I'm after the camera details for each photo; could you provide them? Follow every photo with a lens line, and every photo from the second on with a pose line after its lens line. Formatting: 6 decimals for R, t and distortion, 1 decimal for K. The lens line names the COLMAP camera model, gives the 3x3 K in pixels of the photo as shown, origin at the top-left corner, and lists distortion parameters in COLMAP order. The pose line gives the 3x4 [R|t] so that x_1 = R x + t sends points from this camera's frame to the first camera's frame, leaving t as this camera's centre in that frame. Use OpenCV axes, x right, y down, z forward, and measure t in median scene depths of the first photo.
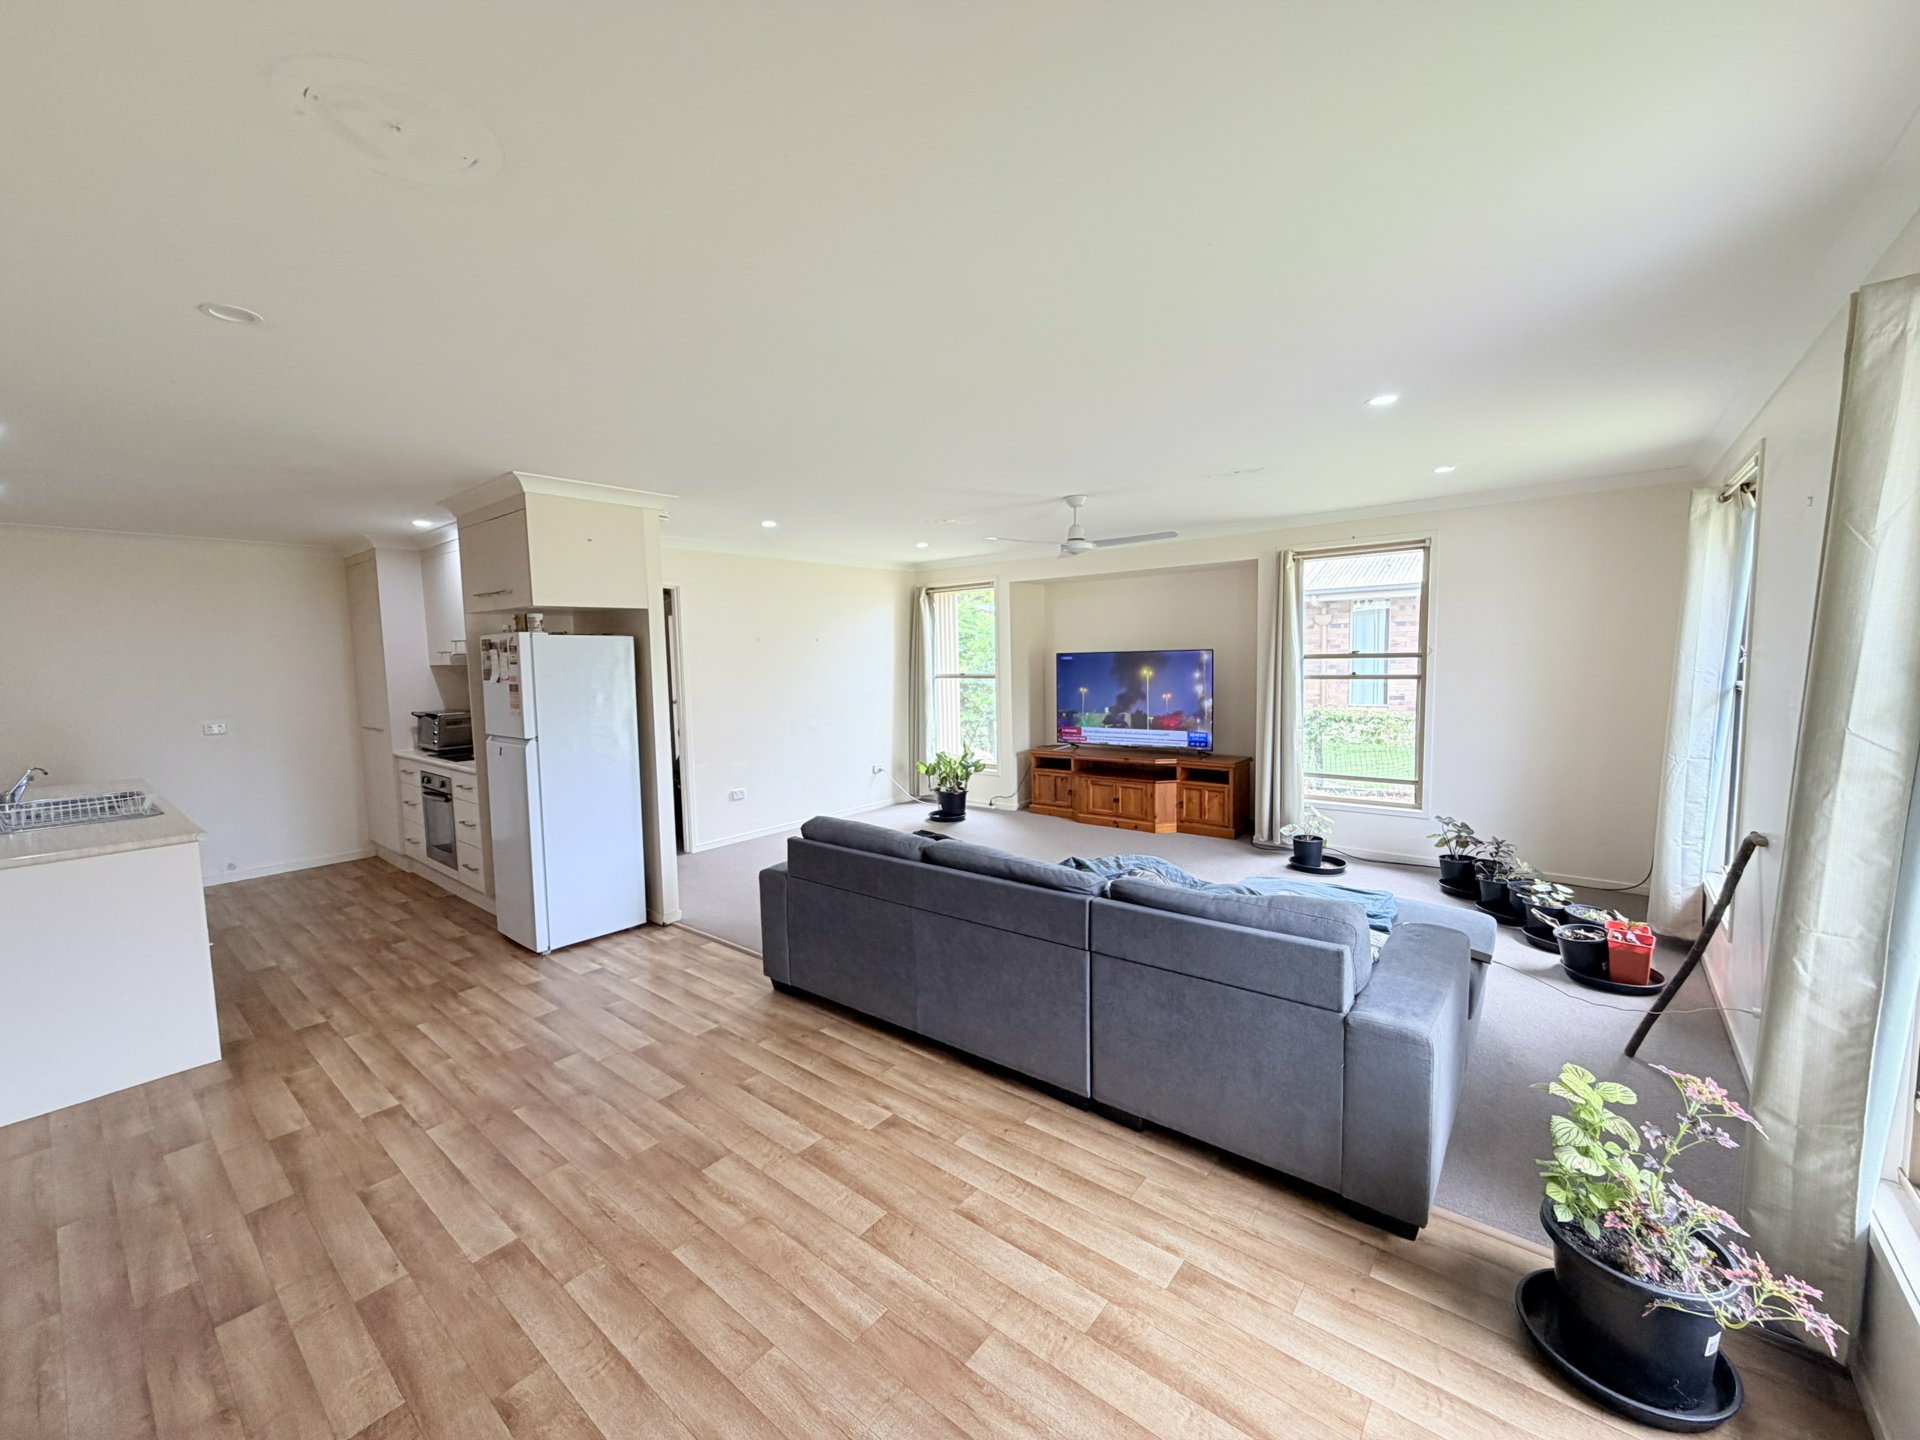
lens RADIAL K [[764.2, 0, 951.7], [0, 764.2, 723.0], [0, 0, 1]] dist [-0.000370, -0.000049]
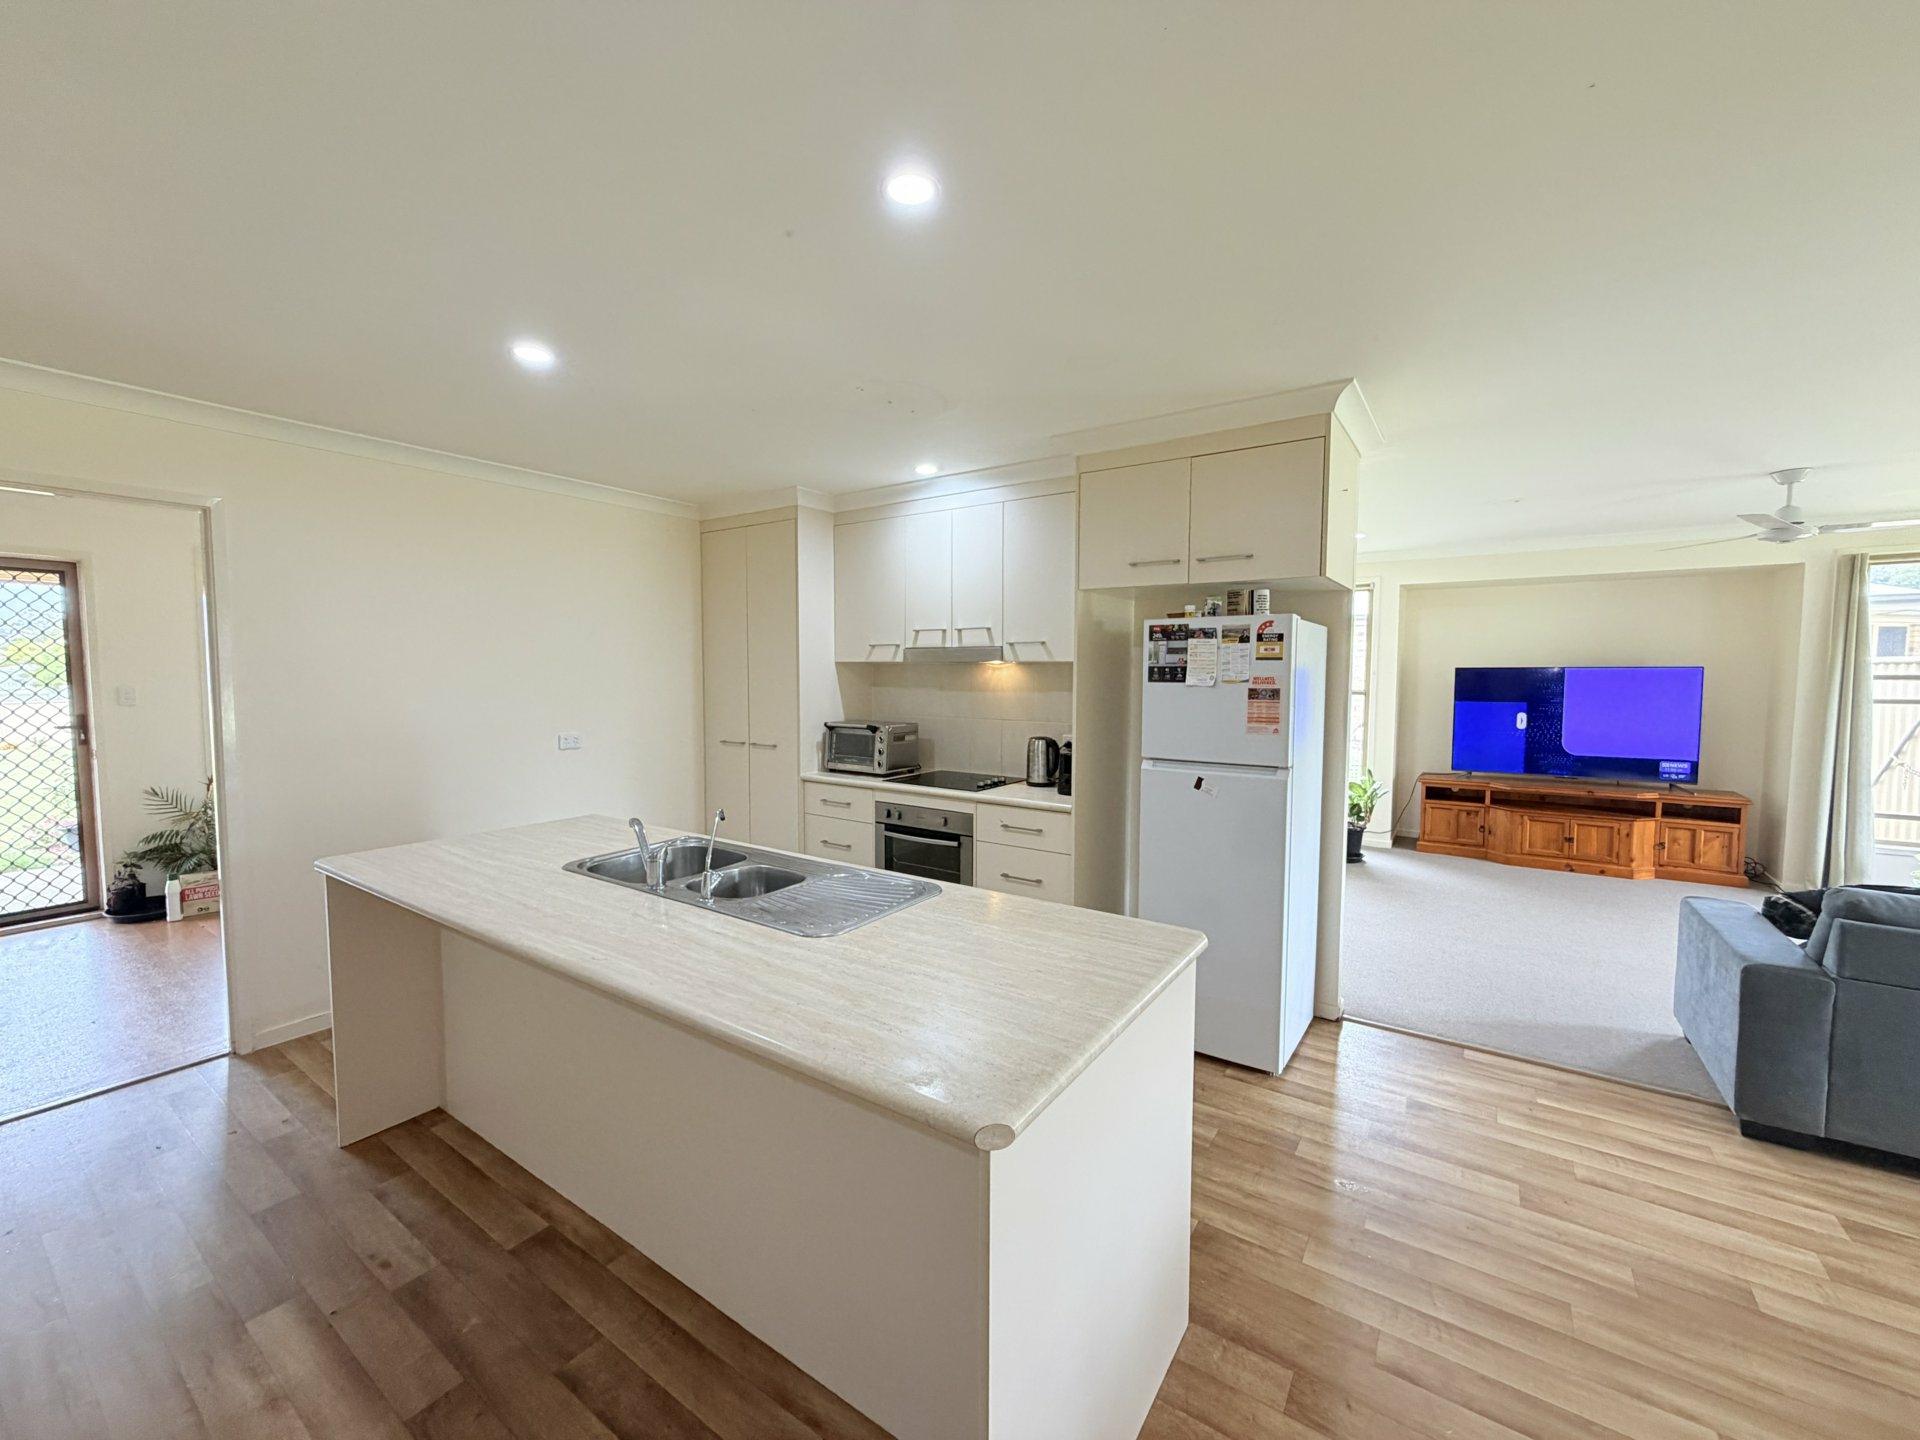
lens RADIAL K [[764.2, 0, 952.4], [0, 764.2, 716.2], [0, 0, 1]] dist [-0.000370, -0.000049]
pose [[0.996663, 0.018801, 0.079426, -0.652351], [-0.016253, 0.999336, -0.032607, 0.002194], [-0.079987, 0.031207, 0.996307, 0.233291]]
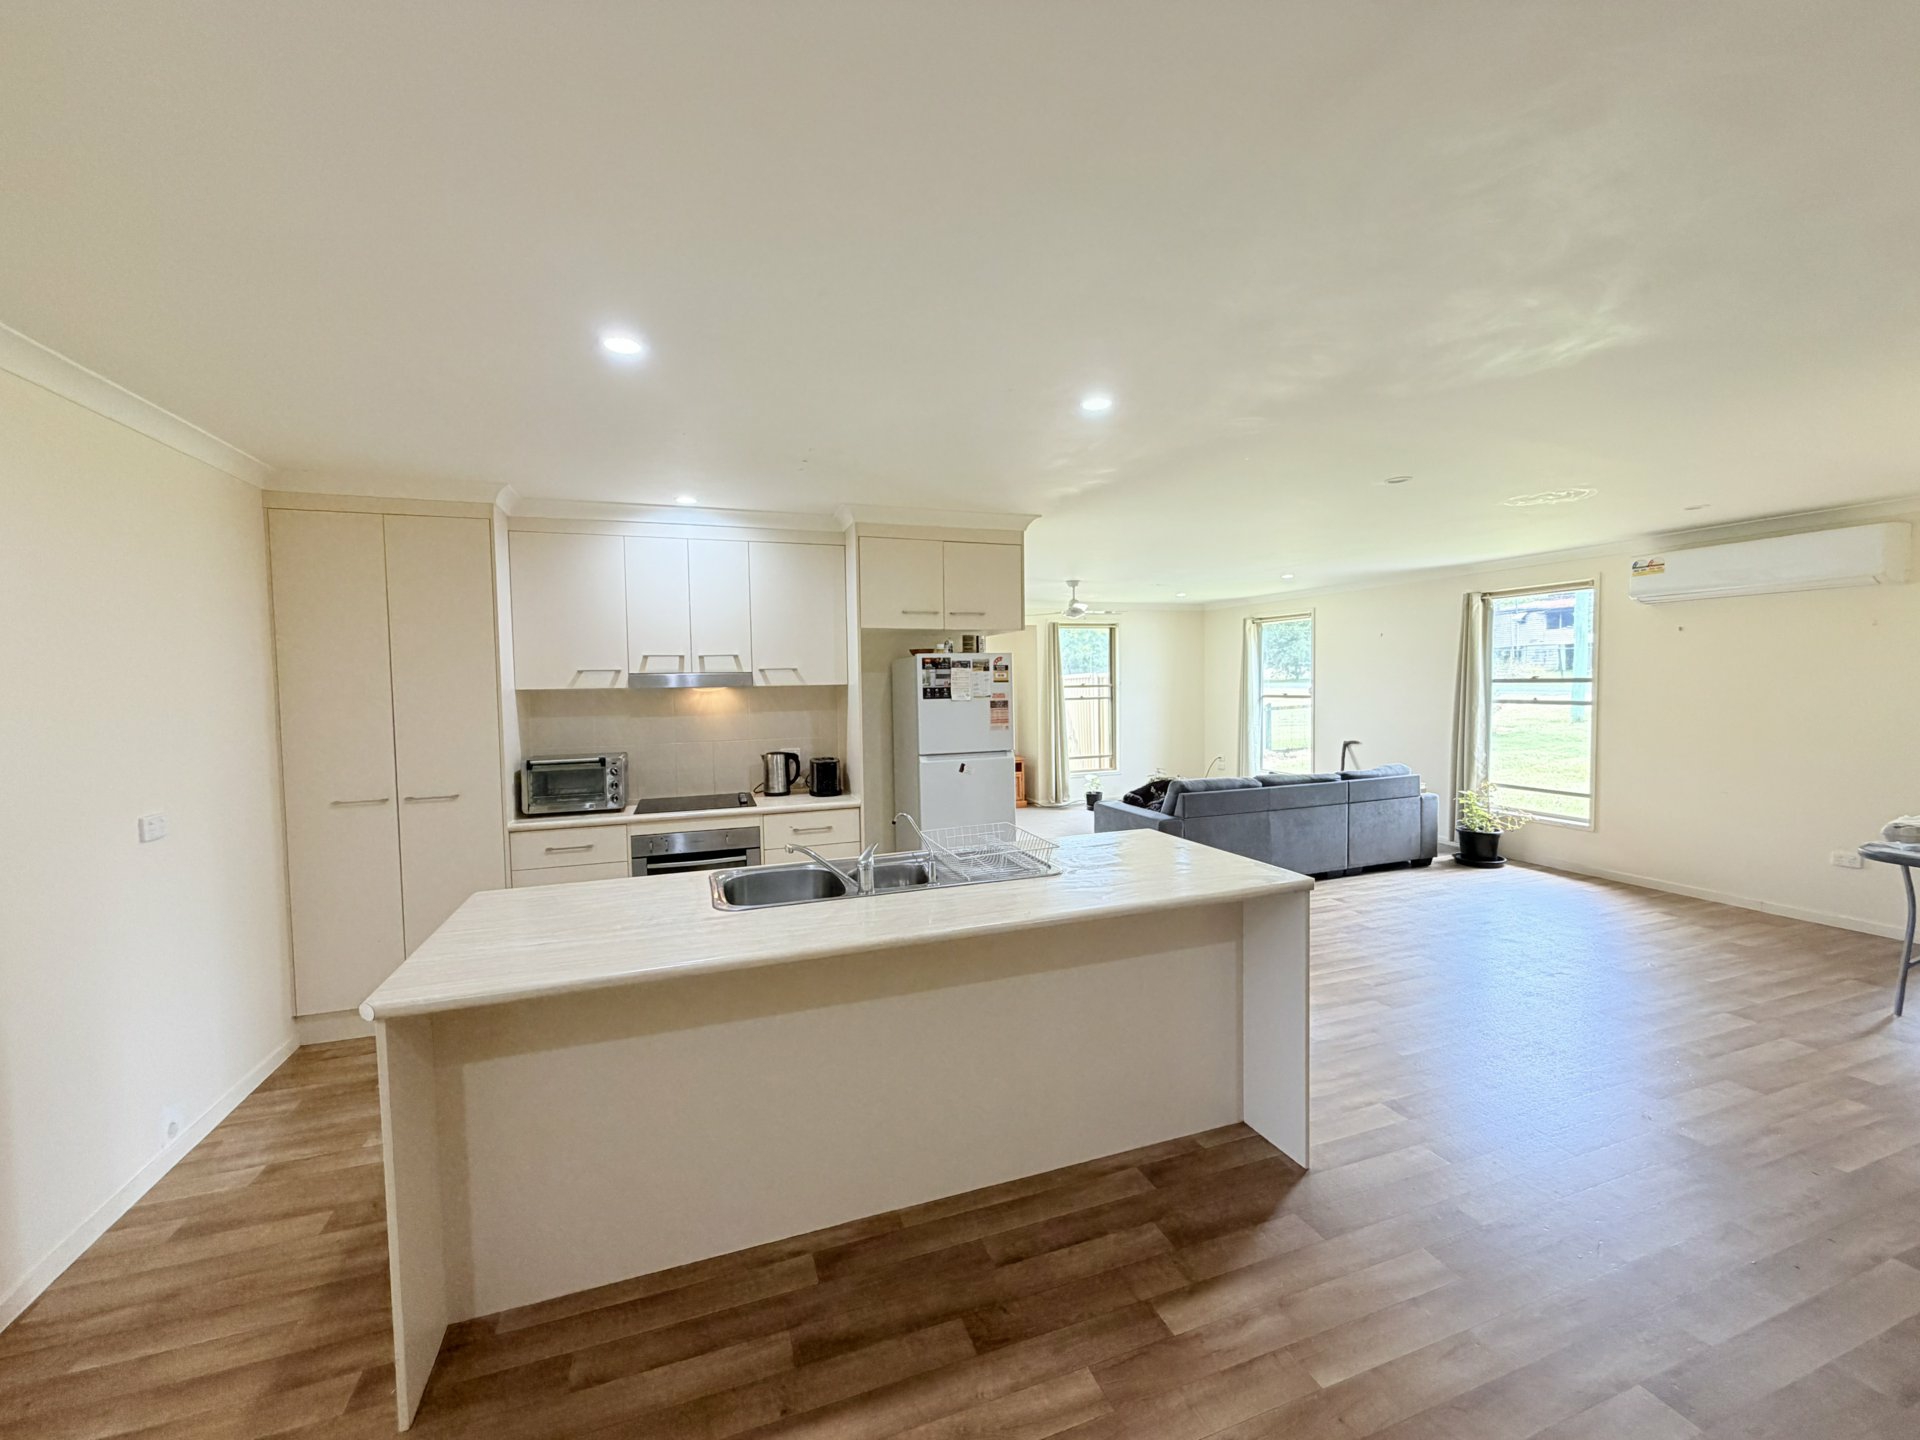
lens RADIAL K [[764.2, 0, 948.9], [0, 764.2, 717.5], [0, 0, 1]] dist [-0.000370, -0.000049]
pose [[0.526415, -0.027615, 0.849779, -1.091240], [0.085843, 0.996091, -0.020807, -0.006789], [-0.845883, 0.083901, 0.526728, 0.352239]]
